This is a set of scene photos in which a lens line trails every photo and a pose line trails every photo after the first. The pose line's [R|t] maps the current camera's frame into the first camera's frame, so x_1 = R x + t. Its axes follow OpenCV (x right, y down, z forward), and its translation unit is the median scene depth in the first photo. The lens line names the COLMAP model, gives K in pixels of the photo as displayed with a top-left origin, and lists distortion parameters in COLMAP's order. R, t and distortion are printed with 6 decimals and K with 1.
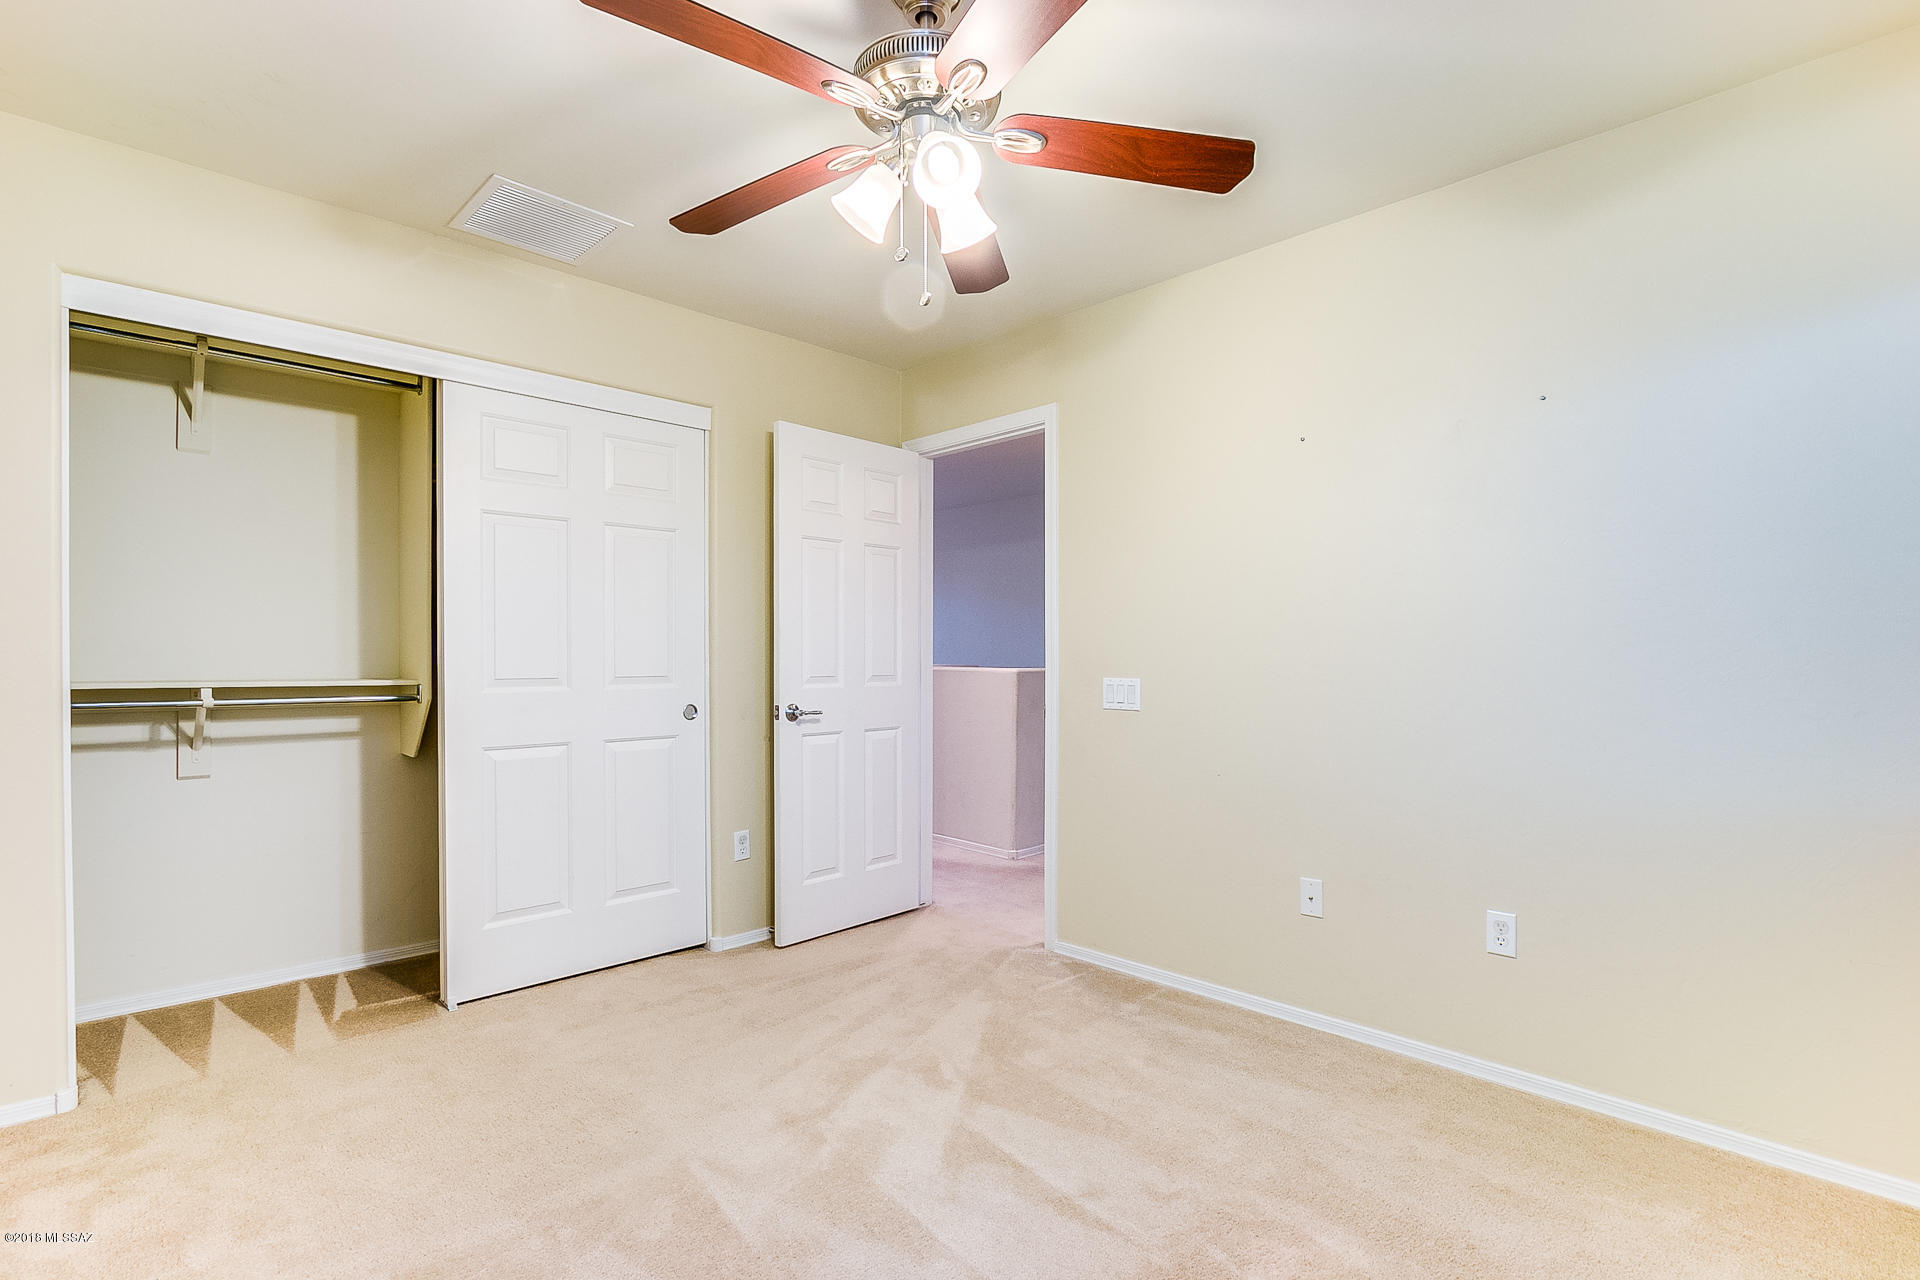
lens RADIAL K [[914.9, 0, 943.6], [0, 914.9, 666.7], [0, 0, 1]] dist [-0.018188, 0.001100]
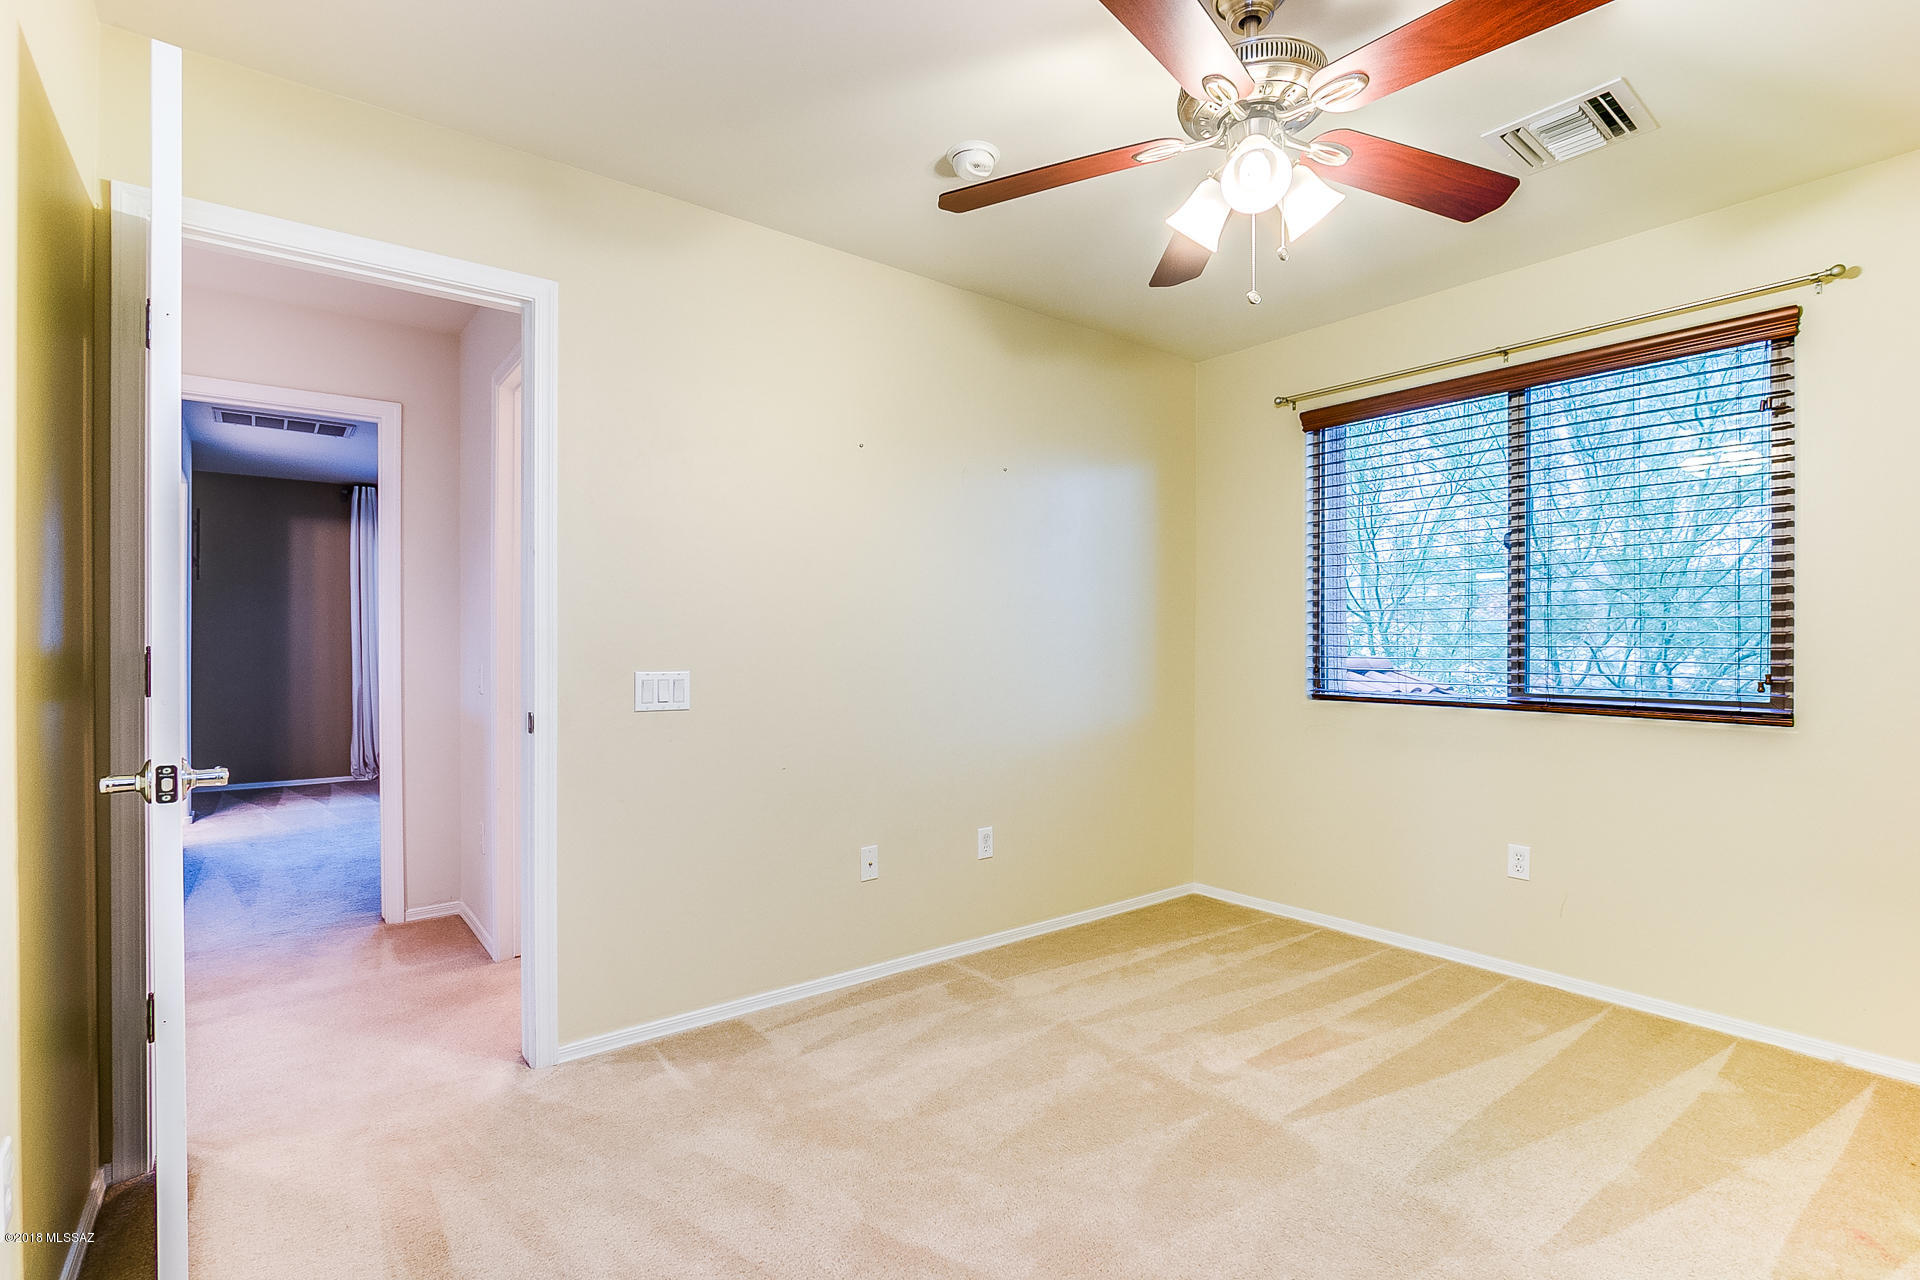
lens RADIAL K [[909.6, 0, 955.4], [0, 909.6, 657.1], [0, 0, 1]] dist [-0.018085, 0.001644]
pose [[0.093112, -0.015116, 0.995541, -0.608192], [0.005405, 0.999878, 0.014676, -0.010931], [-0.995641, 0.004014, 0.093183, 0.710568]]
